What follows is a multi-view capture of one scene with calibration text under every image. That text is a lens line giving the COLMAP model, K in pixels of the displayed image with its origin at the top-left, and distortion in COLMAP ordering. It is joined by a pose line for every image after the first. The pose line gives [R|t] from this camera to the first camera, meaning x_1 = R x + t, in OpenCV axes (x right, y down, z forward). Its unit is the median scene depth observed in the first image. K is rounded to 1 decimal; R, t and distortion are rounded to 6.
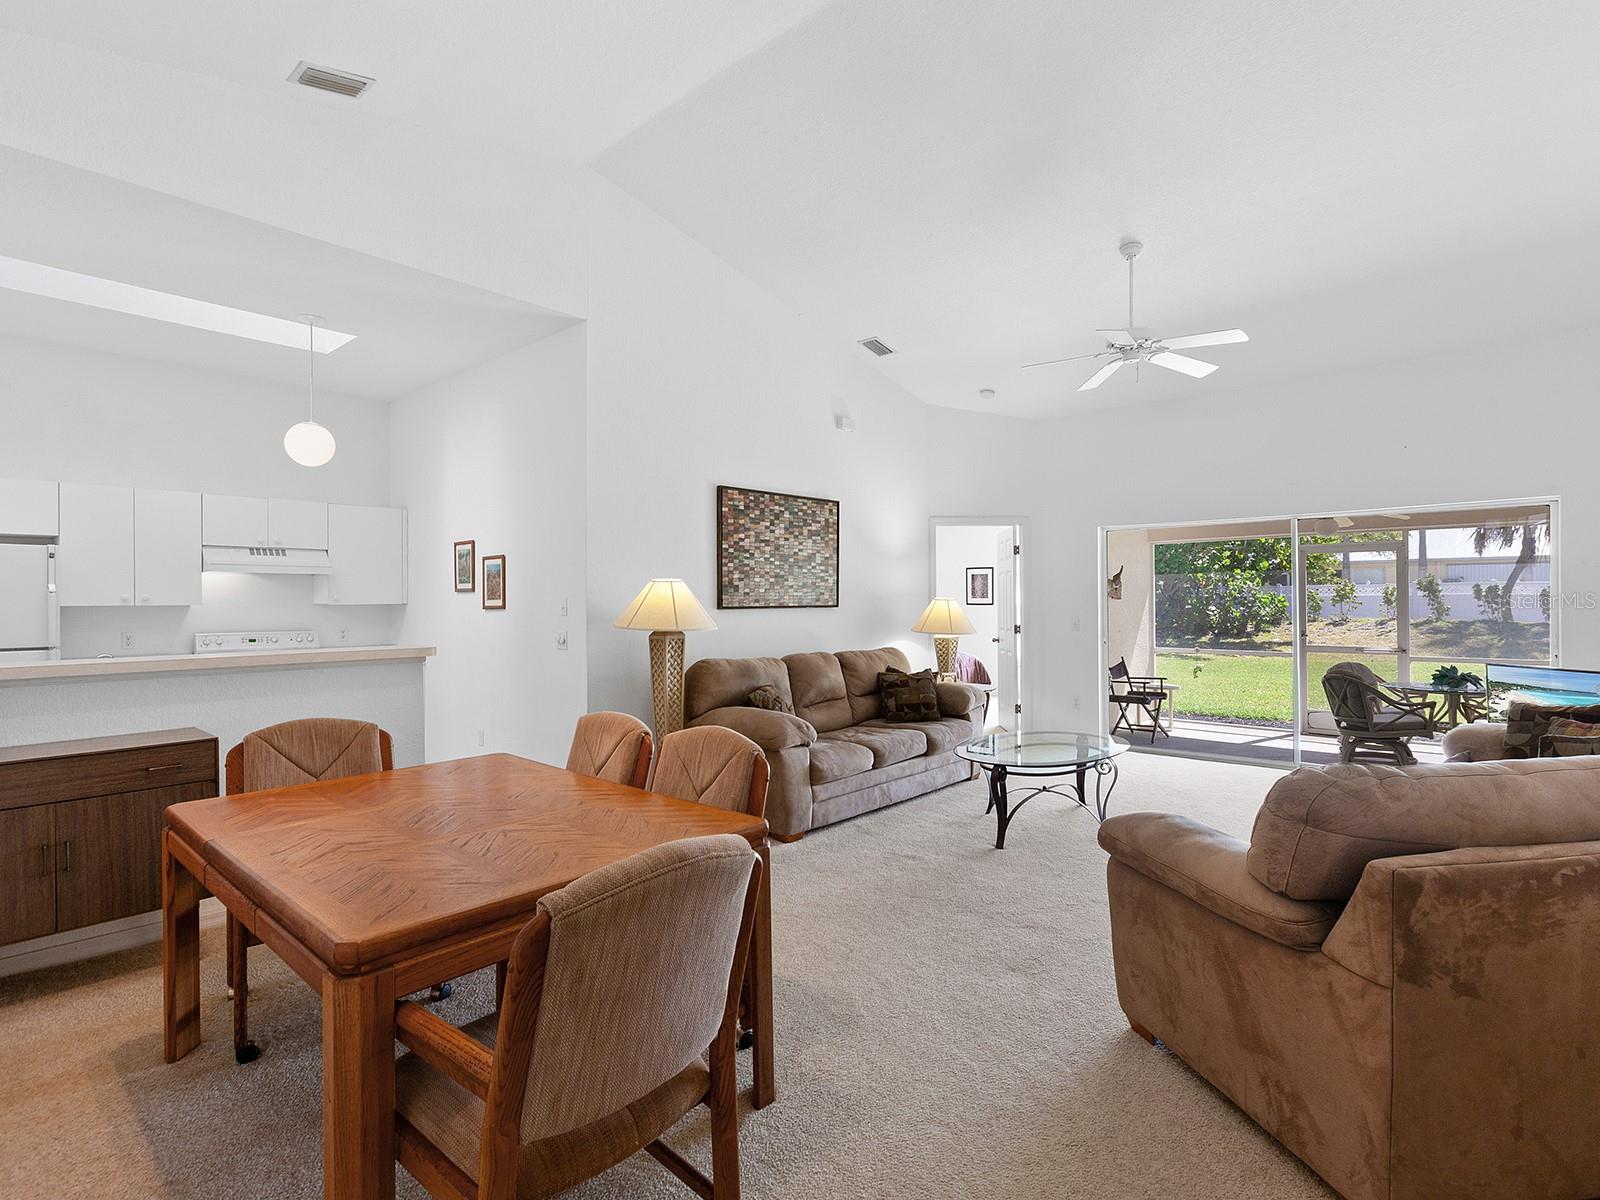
lens RADIAL K [[797.3, 0, 814.8], [0, 797.3, 595.4], [0, 0, 1]] dist [0.001947, 0.000505]
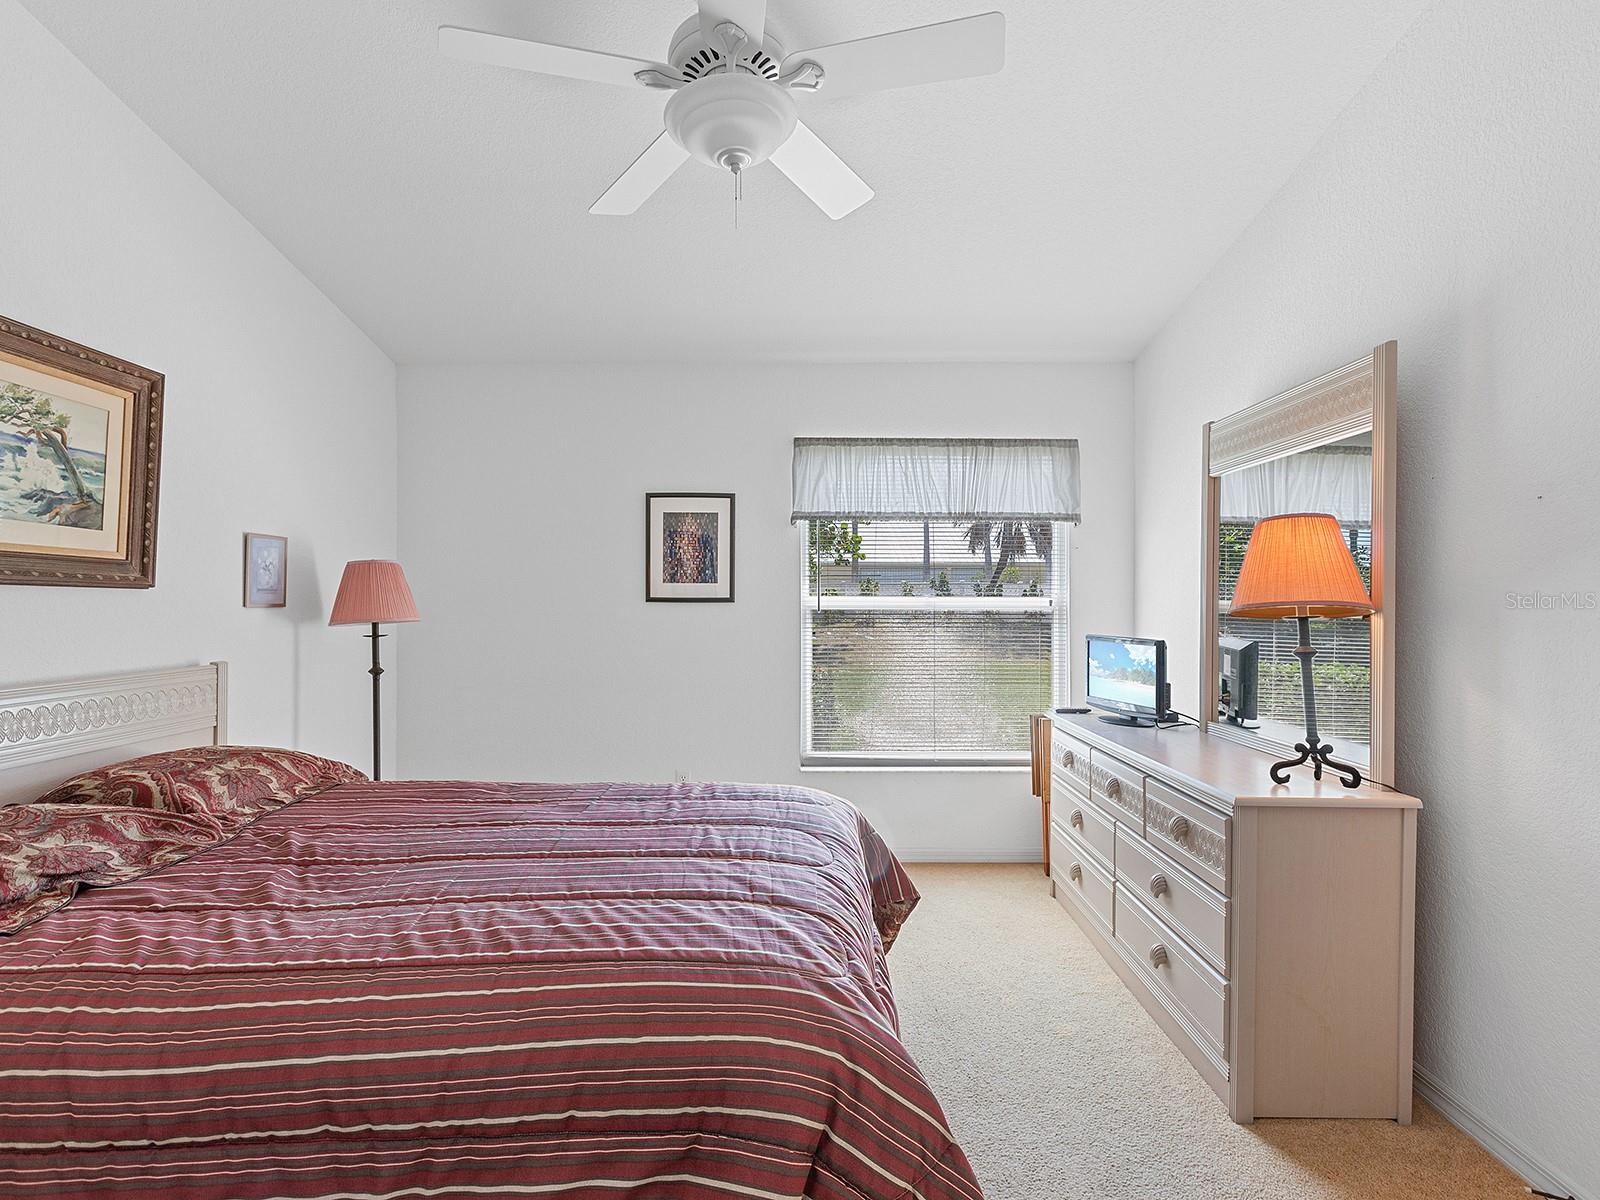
lens RADIAL K [[797.3, 0, 809.1], [0, 797.3, 594.5], [0, 0, 1]] dist [0.001947, 0.000505]
pose [[0.753434, 0.004163, 0.657511, 0.034906], [0.001401, 0.999968, -0.007937, 0.021282], [-0.657522, 0.006902, 0.753403, 1.328157]]
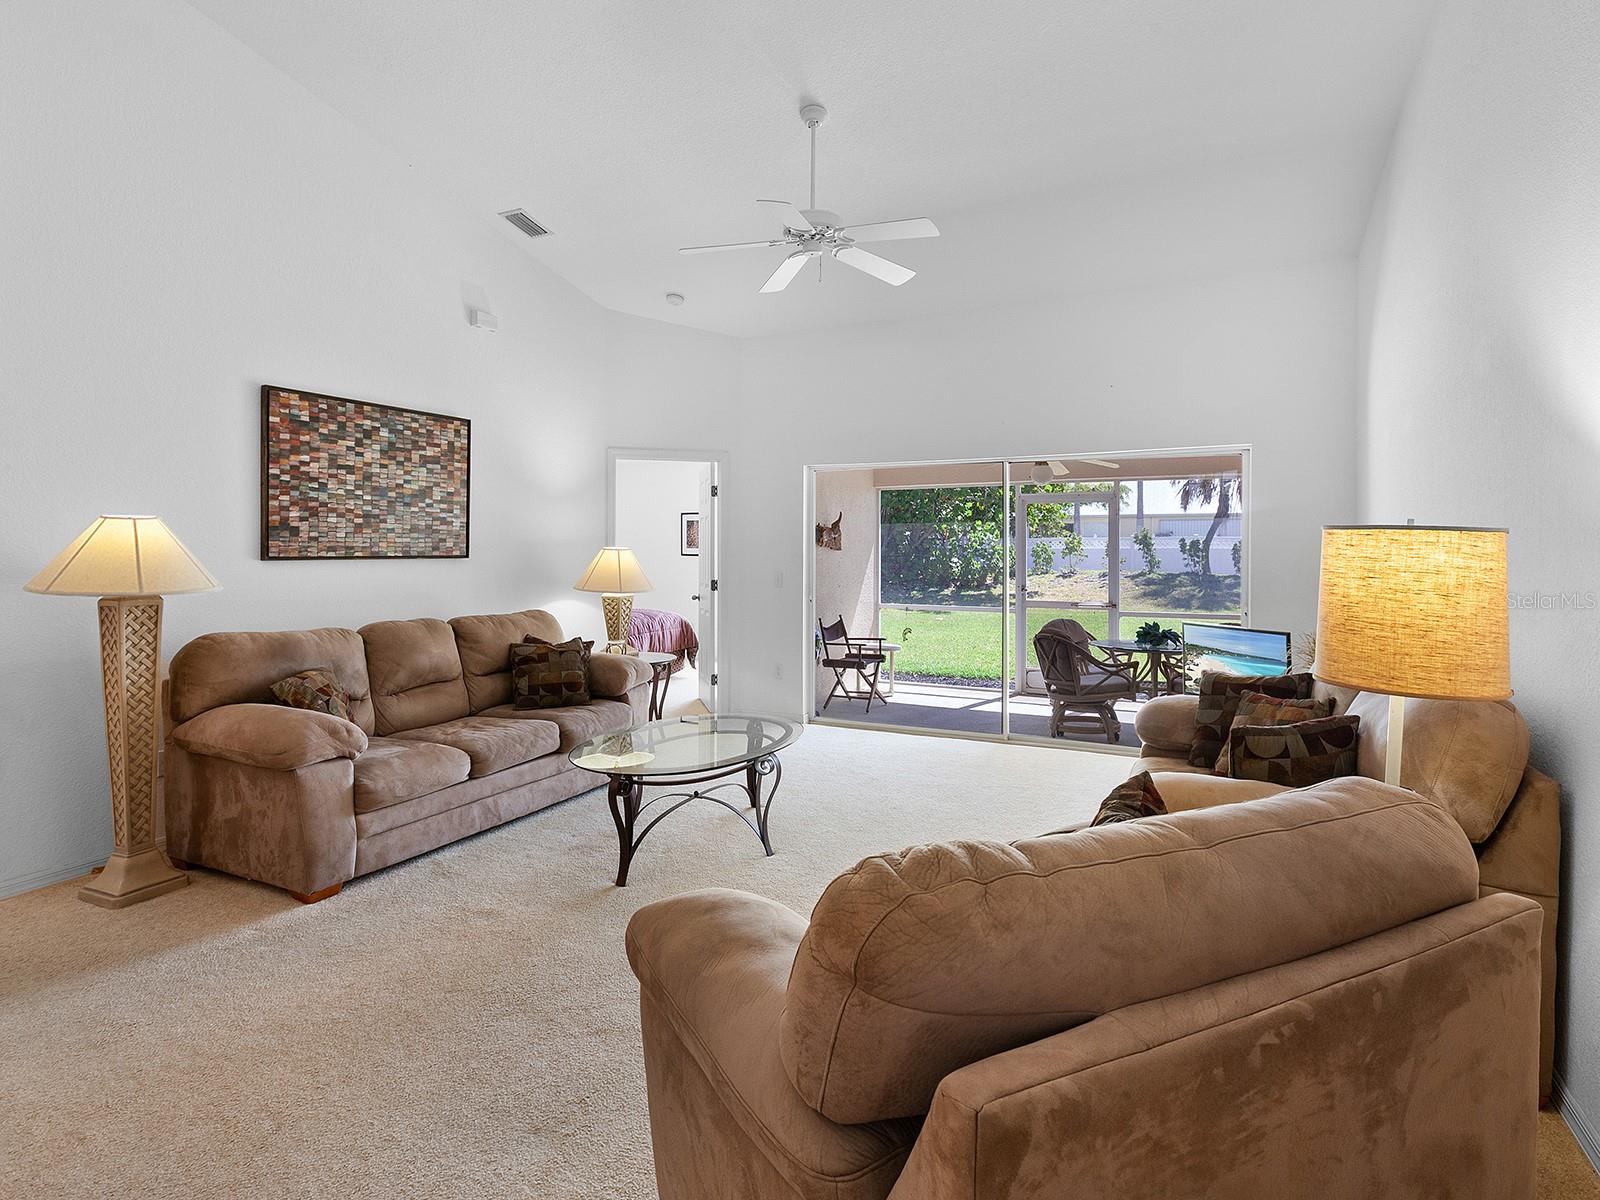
lens RADIAL K [[853.0, 0, 786.6], [0, 853.0, 551.1], [0, 0, 1]] dist [-0.004083, 0.004156]
pose [[0.967478, 0.006426, 0.252874, 0.126131], [-0.008240, 0.999947, 0.006116, 0.000584], [-0.252822, -0.008001, 0.967480, 0.139635]]
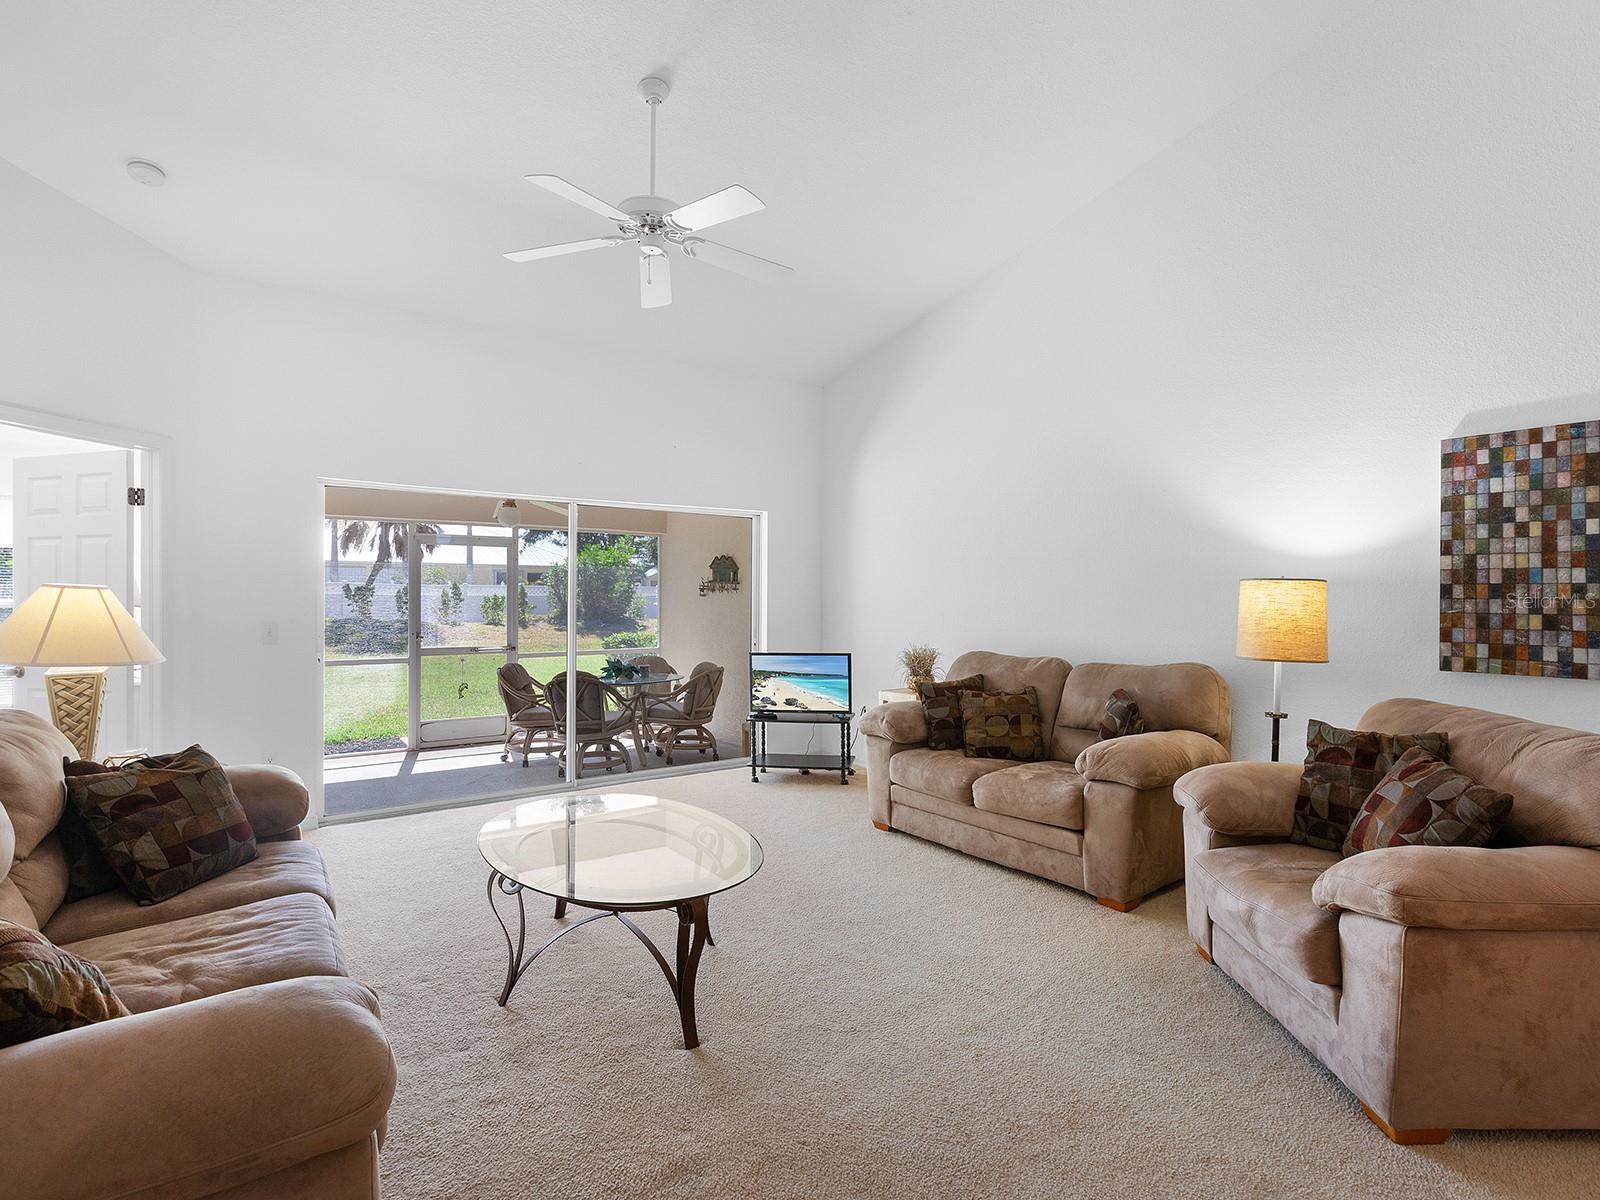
lens RADIAL K [[797.3, 0, 805.6], [0, 797.3, 593.6], [0, 0, 1]] dist [0.001947, 0.000505]
pose [[0.228505, 0.012077, 0.973468, -0.200307], [-0.010016, 0.999899, -0.010054, 0.010510], [-0.973491, -0.007453, 0.228603, 0.571307]]
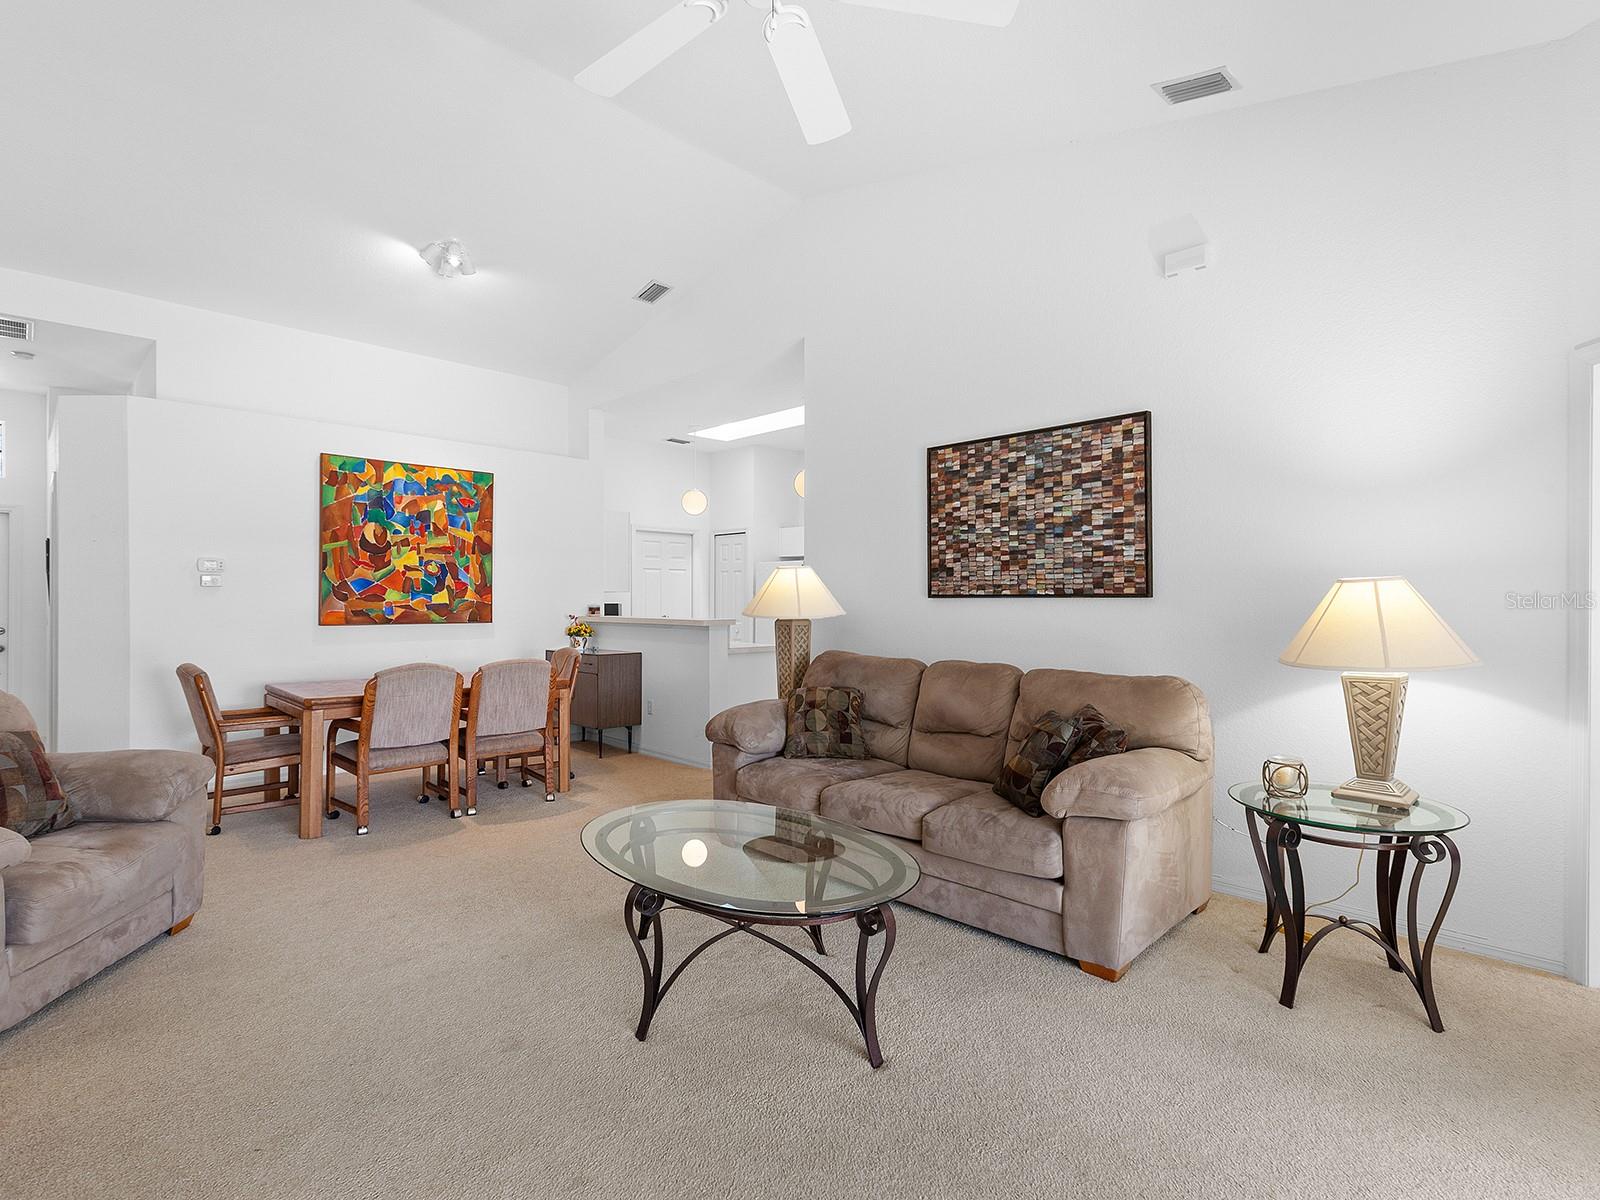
lens RADIAL K [[797.3, 0, 812.6], [0, 797.3, 594.8], [0, 0, 1]] dist [0.001947, 0.000505]
pose [[-0.060817, 0.000641, -0.998149, 0.653769], [0.006030, 0.999982, 0.000275, 0.011991], [0.998131, -0.006002, -0.060820, 0.851719]]
